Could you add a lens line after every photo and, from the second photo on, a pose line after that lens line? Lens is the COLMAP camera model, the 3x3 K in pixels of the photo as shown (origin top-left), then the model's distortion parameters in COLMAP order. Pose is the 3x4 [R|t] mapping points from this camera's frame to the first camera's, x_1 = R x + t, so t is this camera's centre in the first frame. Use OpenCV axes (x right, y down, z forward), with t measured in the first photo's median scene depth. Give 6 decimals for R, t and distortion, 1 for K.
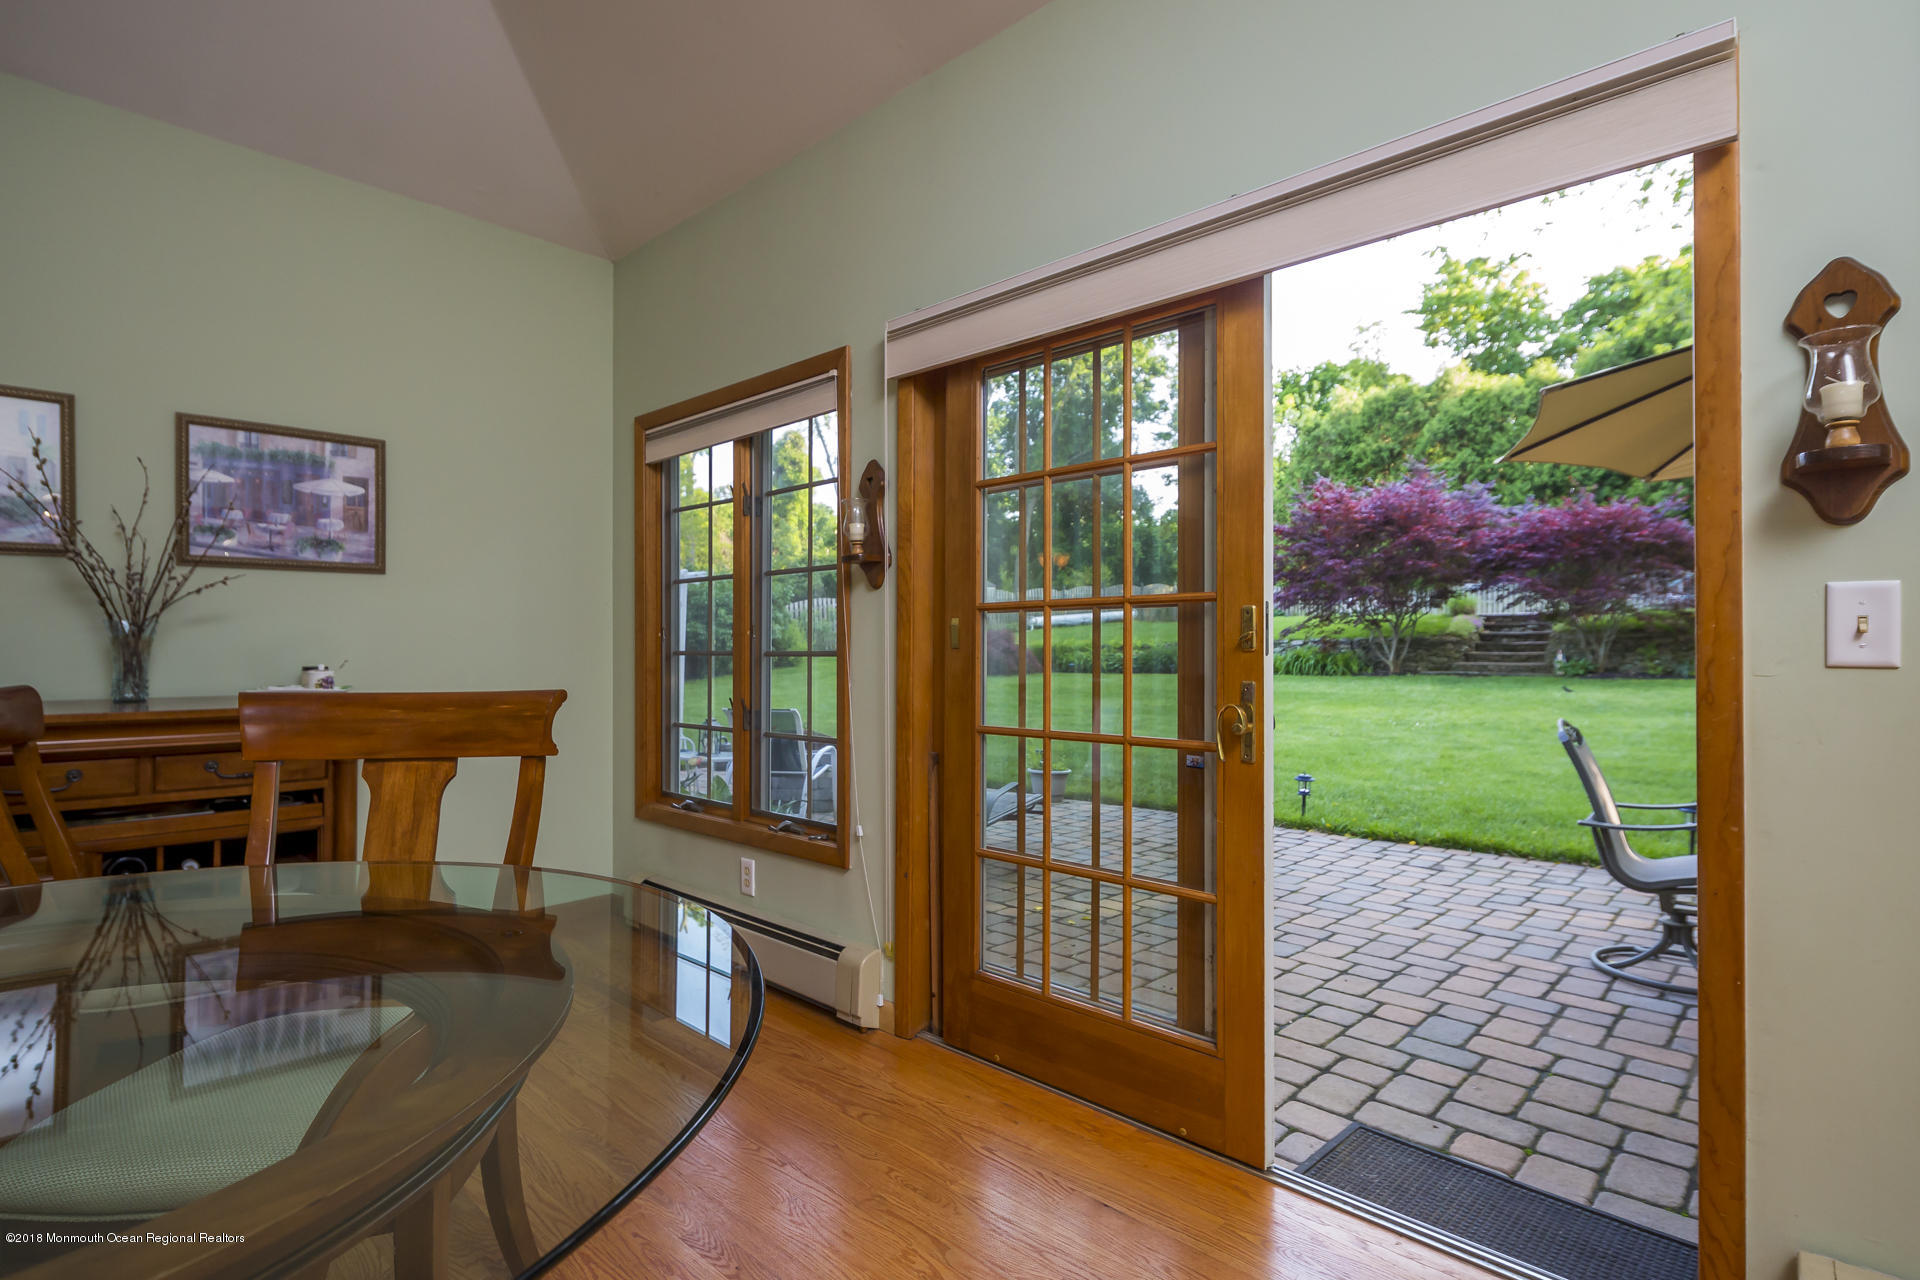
lens RADIAL K [[959.1, 0, 955.7], [0, 959.1, 639.7], [0, 0, 1]] dist [-0.002056, -0.001021]
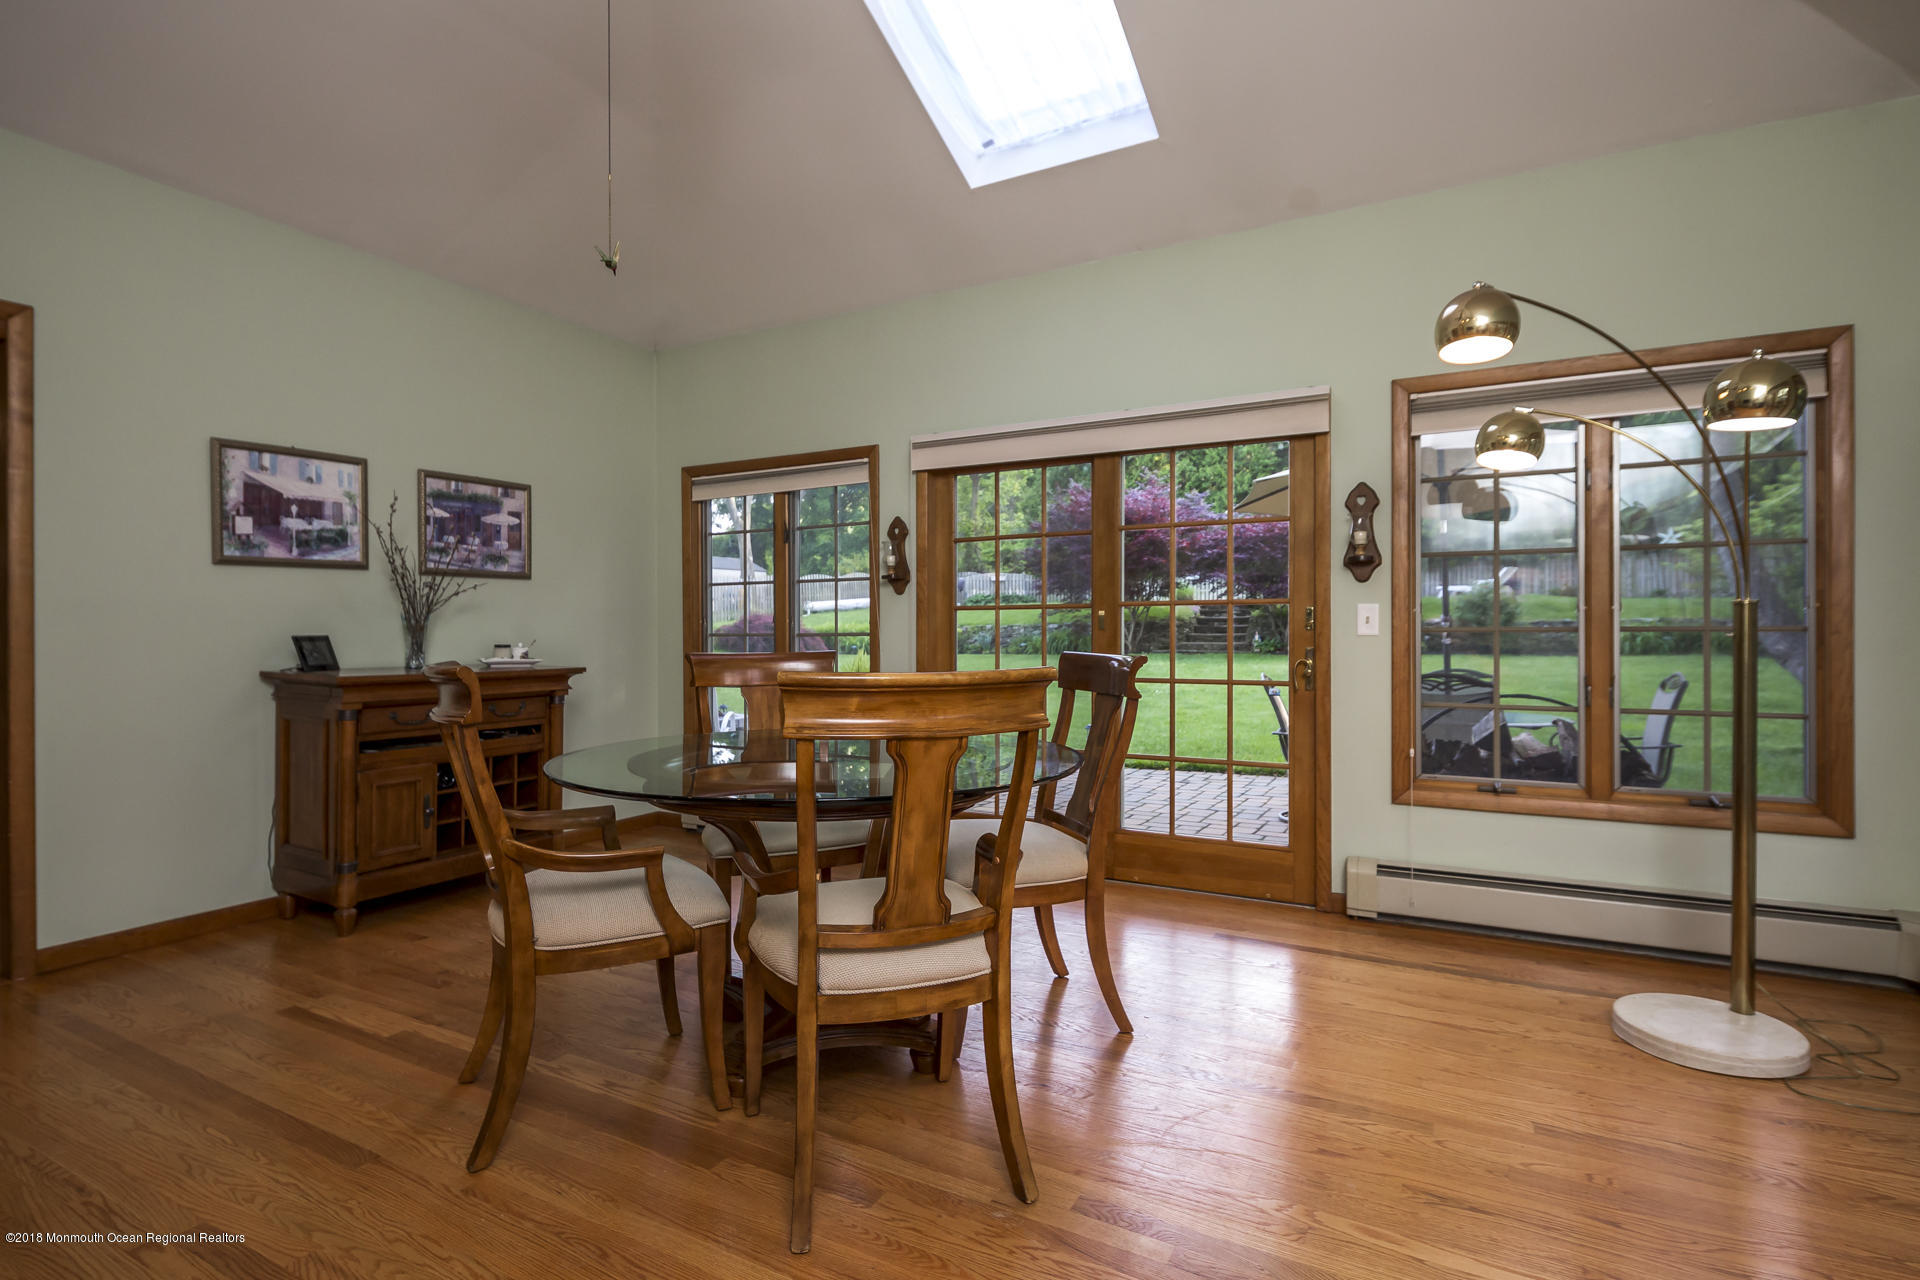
lens RADIAL K [[959.1, 0, 961.3], [0, 959.1, 636.7], [0, 0, 1]] dist [-0.002056, -0.001021]
pose [[0.964917, -0.005022, 0.262507, -0.359315], [0.001412, 0.999902, 0.013940, -0.002926], [-0.262552, -0.013080, 0.964829, -0.541492]]
